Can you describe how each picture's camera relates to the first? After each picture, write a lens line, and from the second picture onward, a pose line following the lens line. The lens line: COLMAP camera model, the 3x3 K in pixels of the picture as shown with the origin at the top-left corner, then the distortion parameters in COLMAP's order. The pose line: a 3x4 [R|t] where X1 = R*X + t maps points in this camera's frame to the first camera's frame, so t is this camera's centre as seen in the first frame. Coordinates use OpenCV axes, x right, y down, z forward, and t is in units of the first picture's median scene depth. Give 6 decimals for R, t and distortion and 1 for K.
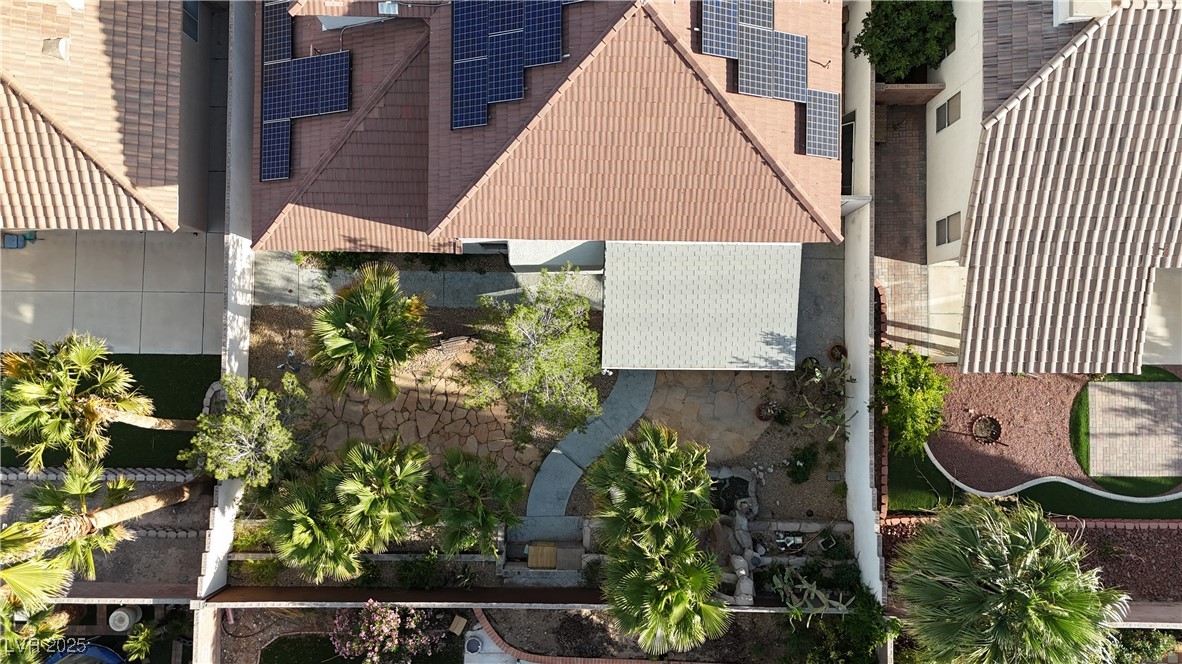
lens RADIAL K [[868.2, 0, 591.0], [0, 868.2, 332.0], [0, 0, 1]] dist [0.090377, -0.099382]
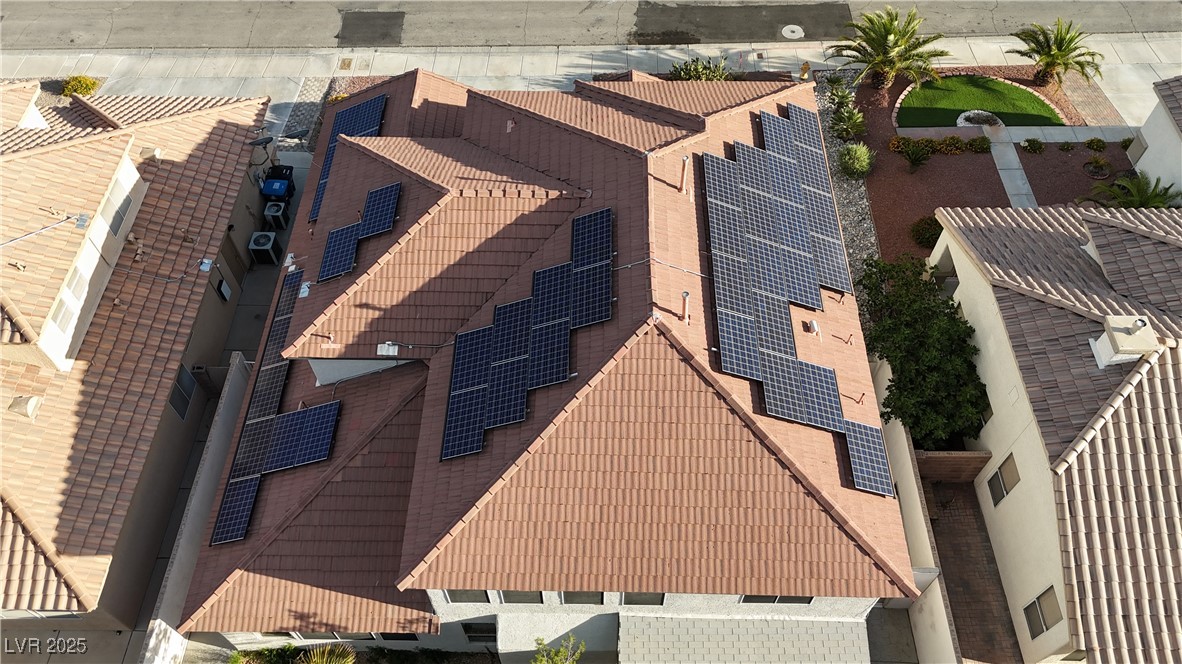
lens RADIAL K [[868.2, 0, 591.0], [0, 868.2, 332.0], [0, 0, 1]] dist [0.090377, -0.099382]
pose [[0.999961, -0.003004, -0.008302, -0.002318], [-0.002027, 0.837094, -0.547056, 0.133848], [0.008593, 0.547051, 0.837055, 0.203910]]
